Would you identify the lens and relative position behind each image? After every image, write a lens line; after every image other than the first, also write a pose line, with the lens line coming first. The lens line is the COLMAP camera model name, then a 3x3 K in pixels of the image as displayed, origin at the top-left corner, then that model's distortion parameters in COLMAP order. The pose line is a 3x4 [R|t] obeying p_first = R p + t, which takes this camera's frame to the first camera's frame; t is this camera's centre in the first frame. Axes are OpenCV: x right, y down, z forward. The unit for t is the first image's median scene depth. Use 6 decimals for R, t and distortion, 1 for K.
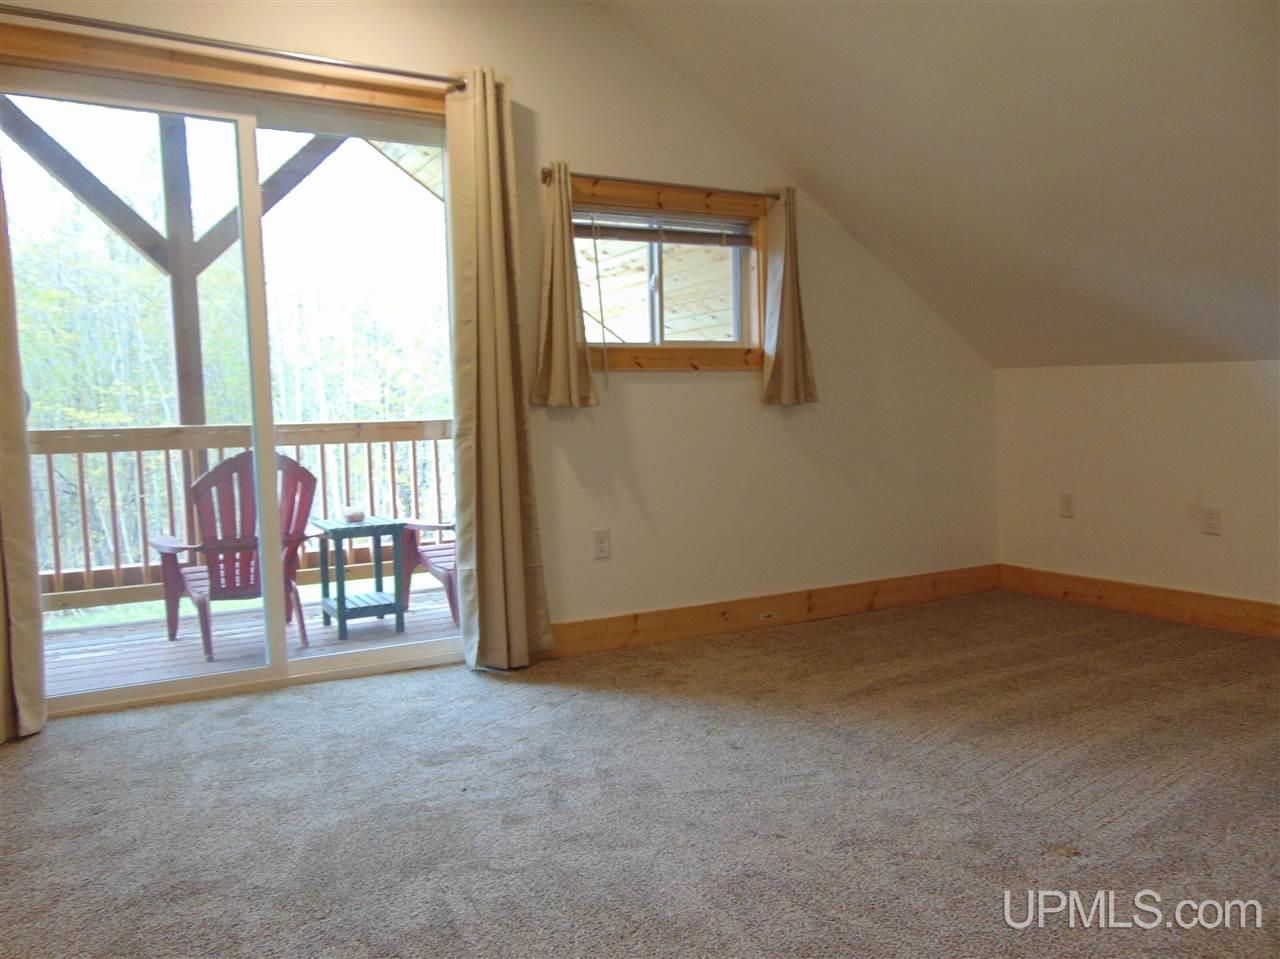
lens RADIAL K [[961.0, 0, 646.1], [0, 961.0, 474.1], [0, 0, 1]] dist [-0.022785, 0.050967]
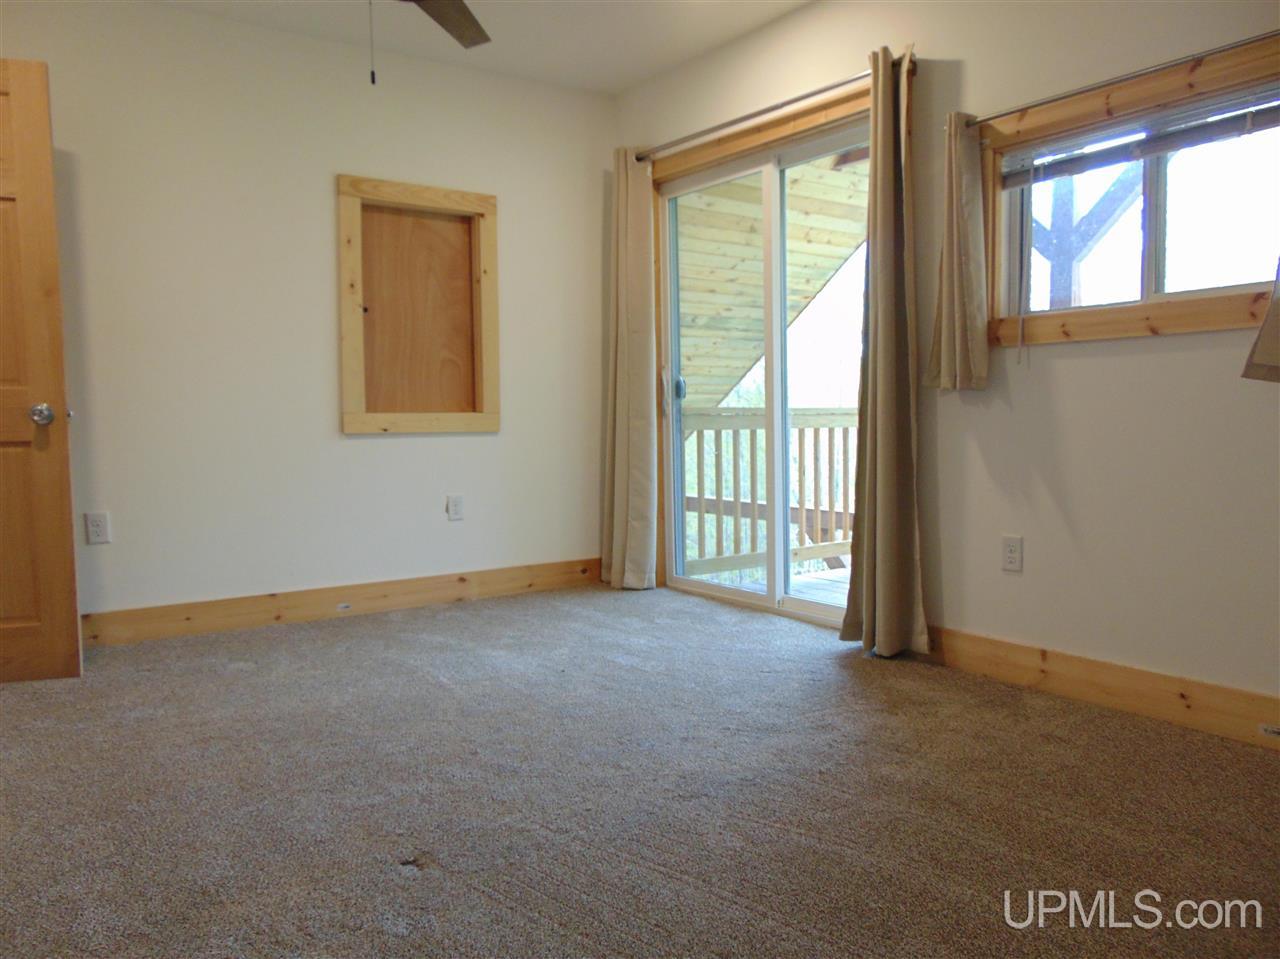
lens RADIAL K [[961.0, 0, 644.0], [0, 961.0, 484.3], [0, 0, 1]] dist [-0.022785, 0.050967]
pose [[0.131306, 0.097099, -0.986575, 0.759488], [-0.050528, 0.994554, 0.091159, -0.049616], [0.990053, 0.037880, 0.135497, 0.590528]]
